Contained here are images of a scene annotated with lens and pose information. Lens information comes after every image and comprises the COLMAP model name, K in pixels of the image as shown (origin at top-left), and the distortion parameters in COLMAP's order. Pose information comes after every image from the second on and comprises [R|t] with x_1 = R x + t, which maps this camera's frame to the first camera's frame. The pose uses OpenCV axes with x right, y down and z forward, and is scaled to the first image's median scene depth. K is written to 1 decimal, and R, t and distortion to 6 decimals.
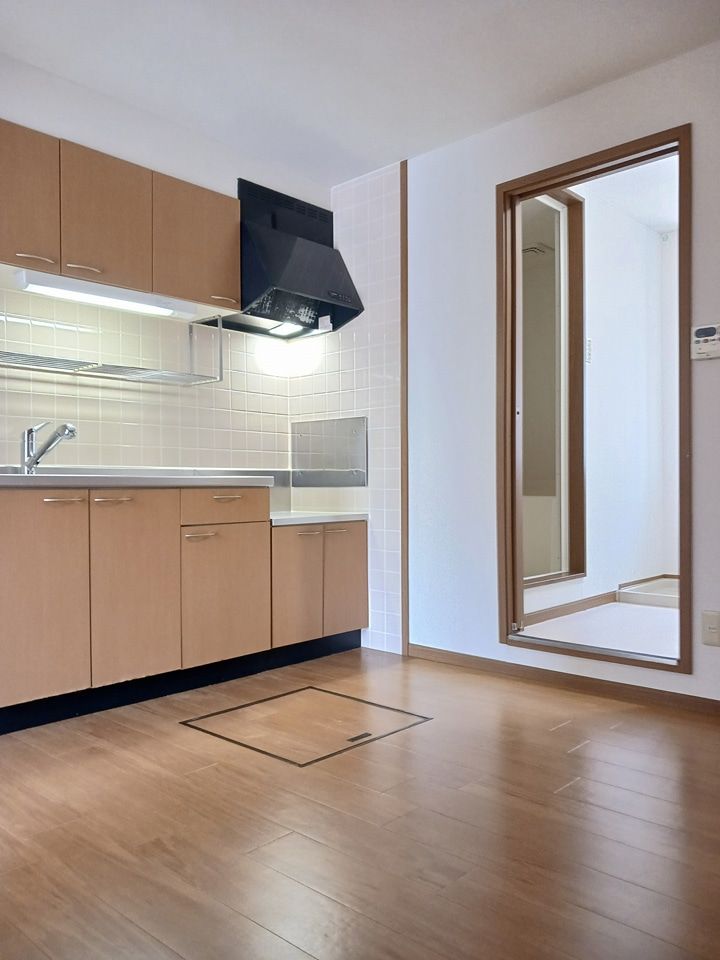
lens RADIAL K [[764.3, 0, 359.7], [0, 764.3, 481.2], [0, 0, 1]] dist [0.036852, -0.038954]
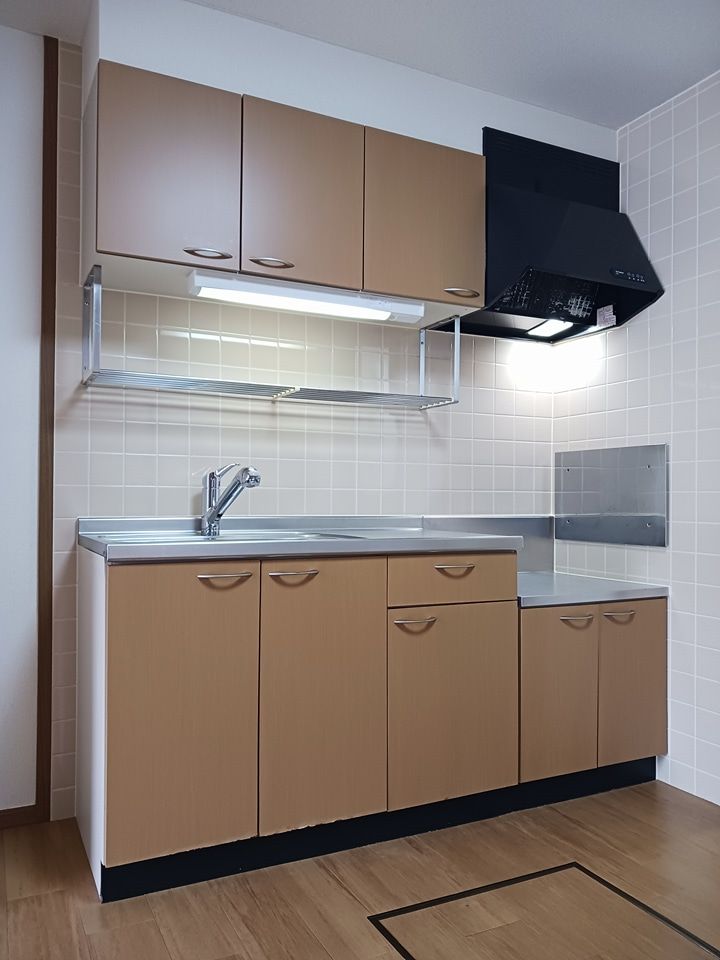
lens RADIAL K [[764.3, 0, 340.5], [0, 764.3, 493.8], [0, 0, 1]] dist [0.036852, -0.038954]
pose [[0.928508, 0.008903, -0.371206, -0.007158], [-0.008243, 0.999960, 0.003366, -0.041397], [0.371221, -0.000065, 0.928544, 0.253045]]
